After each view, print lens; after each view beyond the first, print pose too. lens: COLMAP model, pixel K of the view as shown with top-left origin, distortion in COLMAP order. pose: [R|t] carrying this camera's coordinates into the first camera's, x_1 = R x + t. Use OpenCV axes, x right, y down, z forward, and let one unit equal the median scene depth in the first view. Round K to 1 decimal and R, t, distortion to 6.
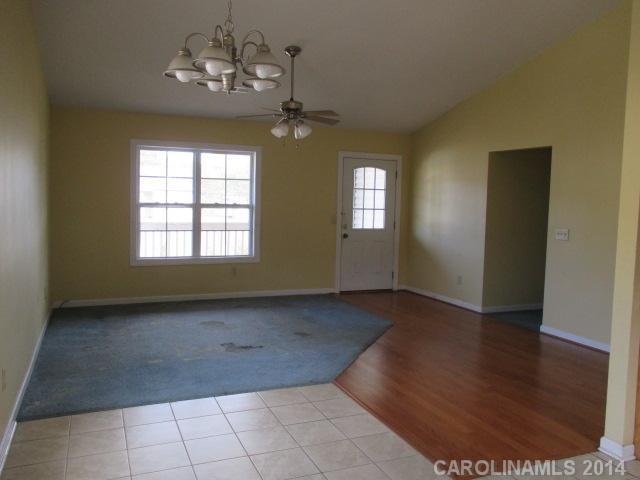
lens RADIAL K [[532.9, 0, 322.7], [0, 532.9, 264.8], [0, 0, 1]] dist [-0.007746, -0.002771]
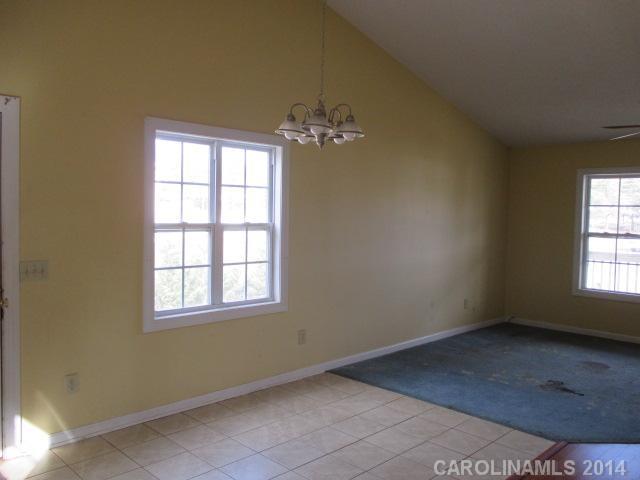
lens RADIAL K [[540.1, 0, 320.0], [0, 540.1, 240.0], [0, 0, 1]] dist [0.001390, -0.000538]
pose [[0.369672, 0.027961, -0.928742, 0.537070], [-0.125124, 0.991941, -0.019940, -0.026879], [0.920699, 0.123579, 0.370191, 0.239654]]
